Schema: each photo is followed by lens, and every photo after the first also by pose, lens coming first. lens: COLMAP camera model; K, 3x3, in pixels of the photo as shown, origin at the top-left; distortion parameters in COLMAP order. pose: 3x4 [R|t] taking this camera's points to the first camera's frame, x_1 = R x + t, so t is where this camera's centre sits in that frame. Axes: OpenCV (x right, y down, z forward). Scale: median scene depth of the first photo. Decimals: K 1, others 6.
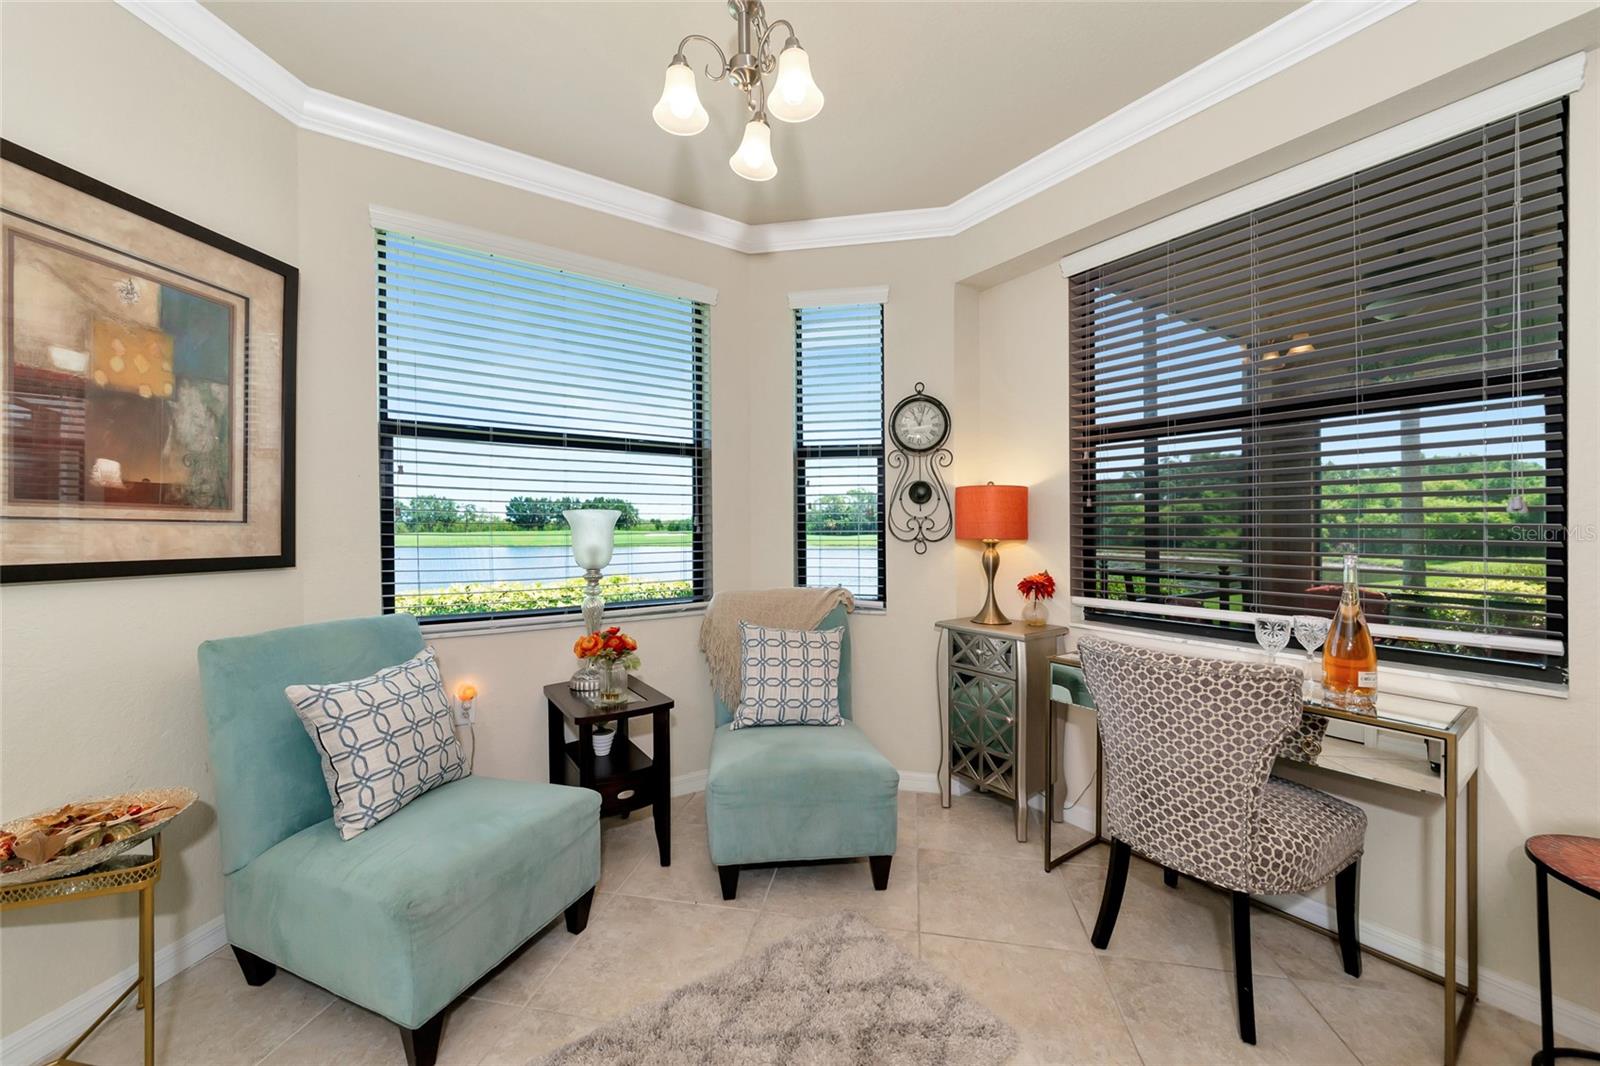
lens RADIAL K [[608.2, 0, 793.7], [0, 608.2, 535.4], [0, 0, 1]] dist [-0.000511, 0.000165]
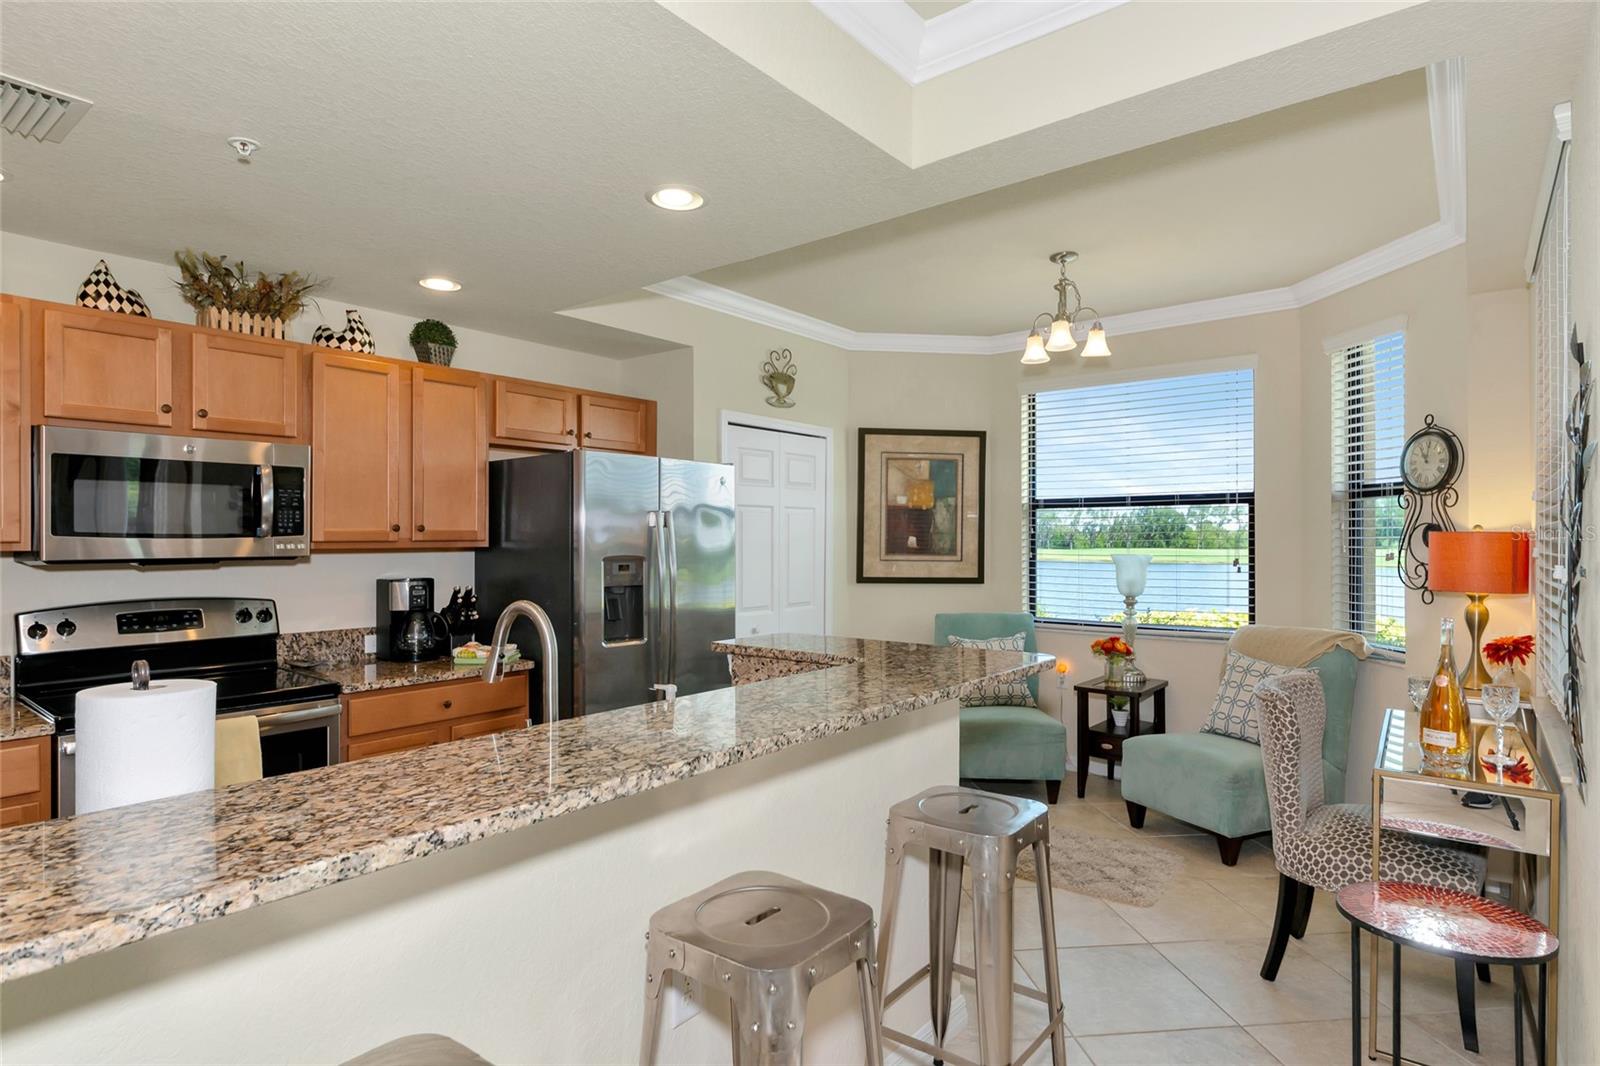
lens RADIAL K [[841.2, 0, 800.0], [0, 841.2, 533.0], [0, 0, 1]] dist [0.001159, -0.000047]
pose [[0.296289, -0.011890, -0.955024, 1.464600], [-0.014605, 0.999749, -0.016978, -0.052576], [0.954987, 0.018978, 0.296041, -0.337041]]
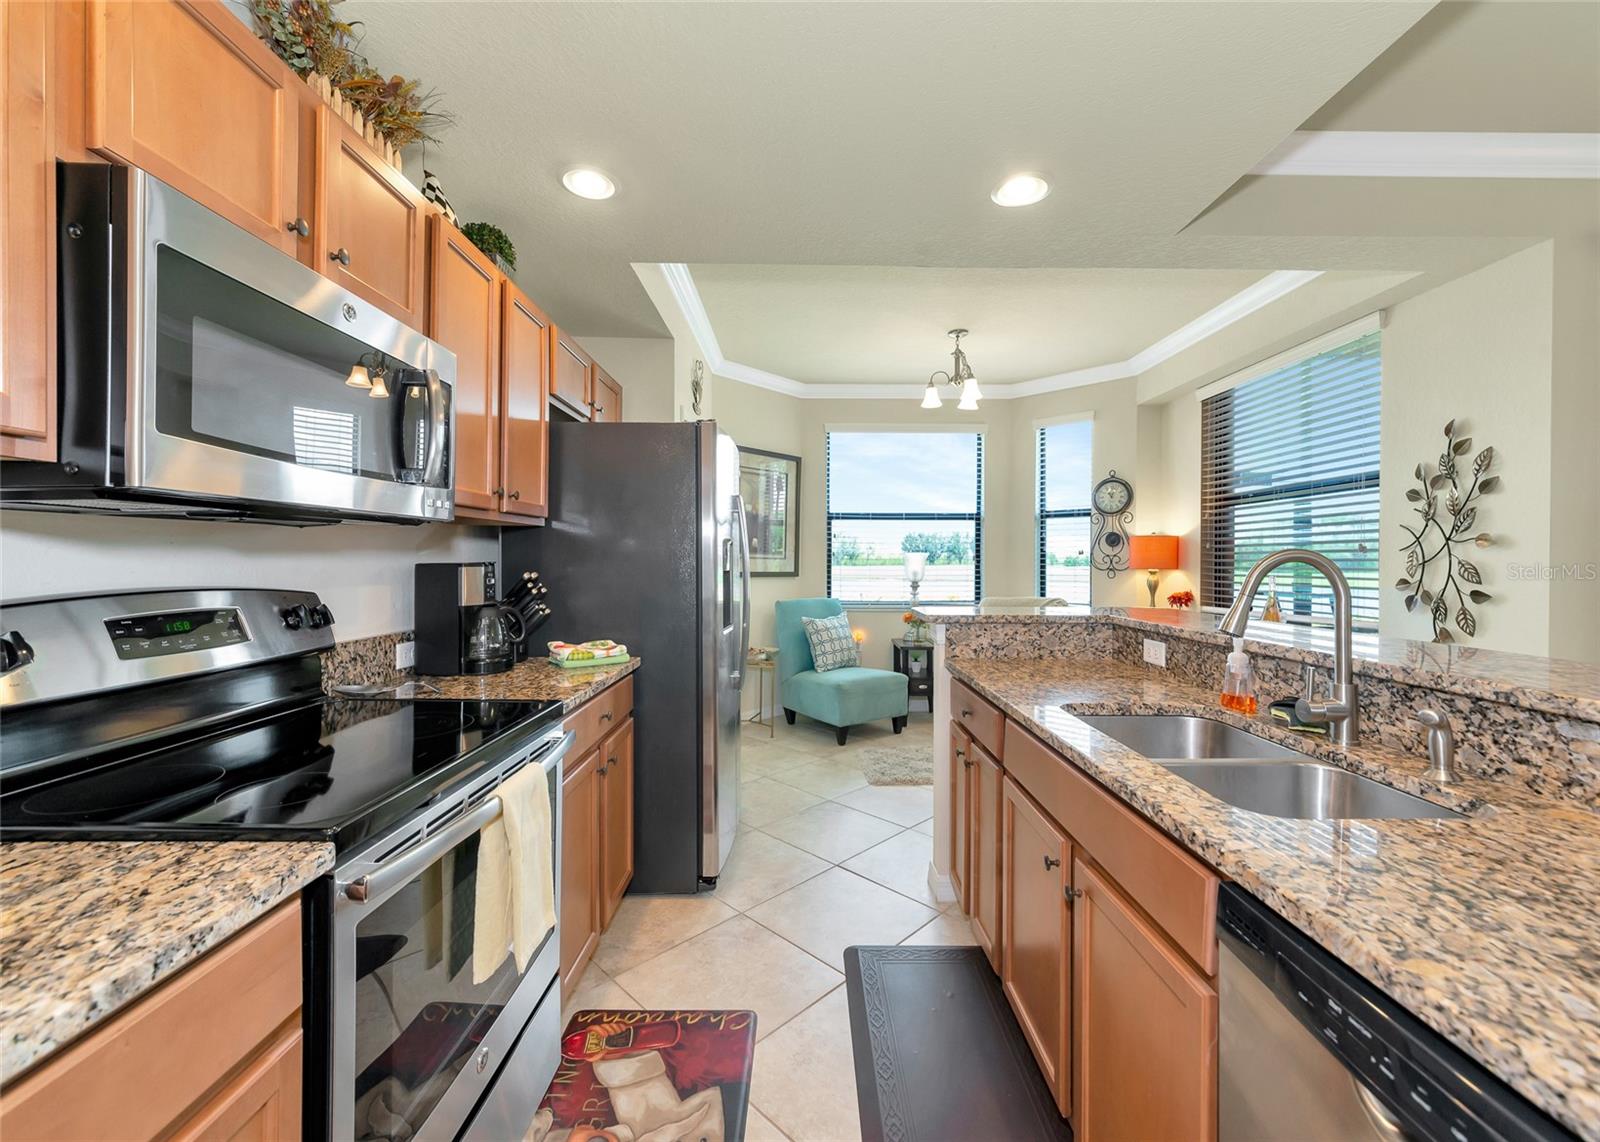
lens RADIAL K [[633.5, 0, 803.7], [0, 633.5, 563.8], [0, 0, 1]] dist [-0.001165, -0.000044]
pose [[0.829495, 0.003452, -0.558504, 0.602801], [-0.011126, 0.999885, -0.010344, 0.023574], [0.558404, 0.014794, 0.829437, -1.062040]]
